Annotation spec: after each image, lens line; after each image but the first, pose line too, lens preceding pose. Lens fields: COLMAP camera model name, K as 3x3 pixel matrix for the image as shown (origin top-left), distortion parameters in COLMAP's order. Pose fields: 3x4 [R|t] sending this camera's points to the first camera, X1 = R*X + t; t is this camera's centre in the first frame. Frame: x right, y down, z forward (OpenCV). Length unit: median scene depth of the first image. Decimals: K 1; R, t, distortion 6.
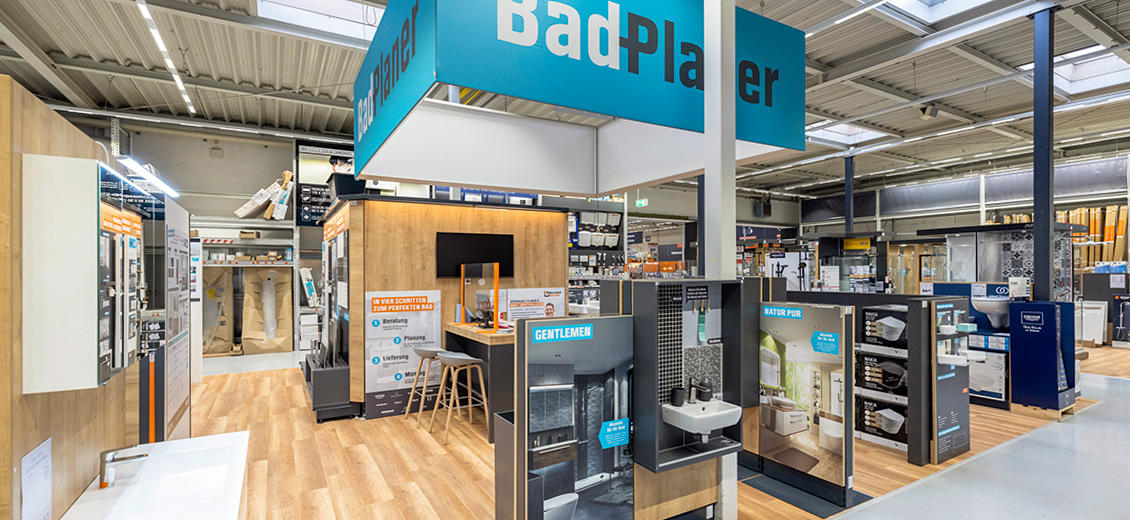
lens RADIAL K [[488.5, 0, 532.5], [0, 488.5, 279.0], [0, 0, 1]] dist [0.003902, 0.000423]
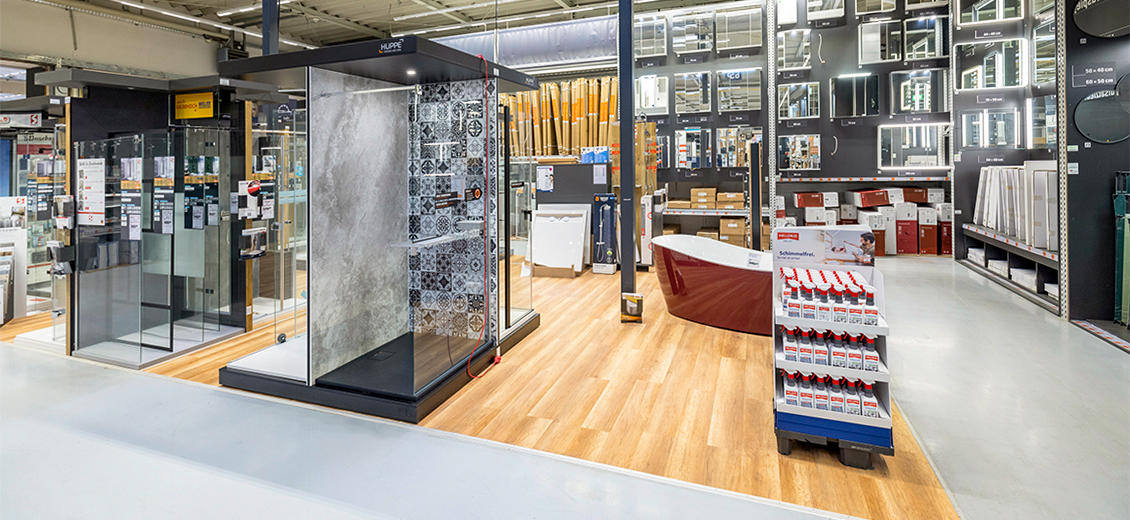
lens RADIAL K [[488.5, 0, 565.5], [0, 488.5, 258.0], [0, 0, 1]] dist [0.003902, 0.000423]
pose [[0.746852, -0.148396, 0.648221, 0.661901], [0.031410, 0.981567, 0.188519, -0.011277], [-0.664248, -0.120435, 0.737747, 0.486026]]
